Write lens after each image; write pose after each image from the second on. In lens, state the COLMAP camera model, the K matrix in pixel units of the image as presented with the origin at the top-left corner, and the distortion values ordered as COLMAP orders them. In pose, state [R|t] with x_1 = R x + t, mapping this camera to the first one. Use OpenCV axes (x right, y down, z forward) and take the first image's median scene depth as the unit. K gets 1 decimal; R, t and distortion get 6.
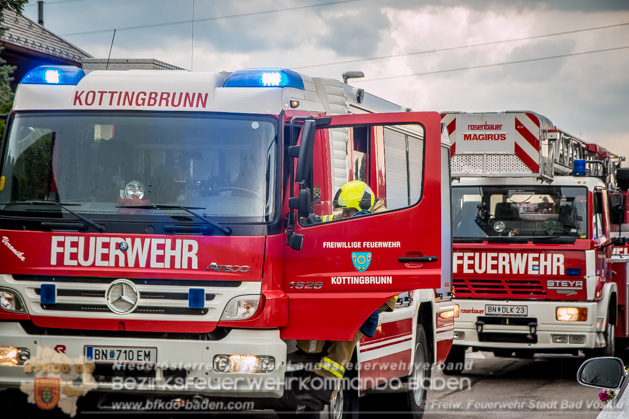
lens RADIAL K [[2020.9, 0, 314.3], [0, 2020.9, 209.6], [0, 0, 1]] dist [0.295109, 0.000000]
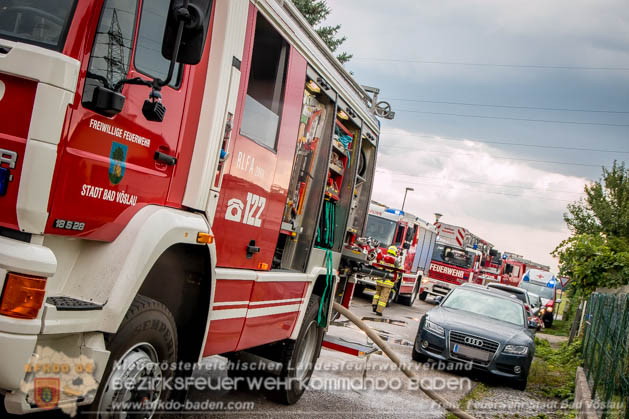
lens RADIAL K [[908.1, 0, 314.9], [0, 908.1, 209.8], [0, 0, 1]] dist [-0.035782, 0.000000]
pose [[0.970127, 0.232709, -0.068553, -0.031919], [-0.233491, 0.972353, -0.003517, -0.013465], [0.065839, 0.019418, 0.997641, -0.461946]]
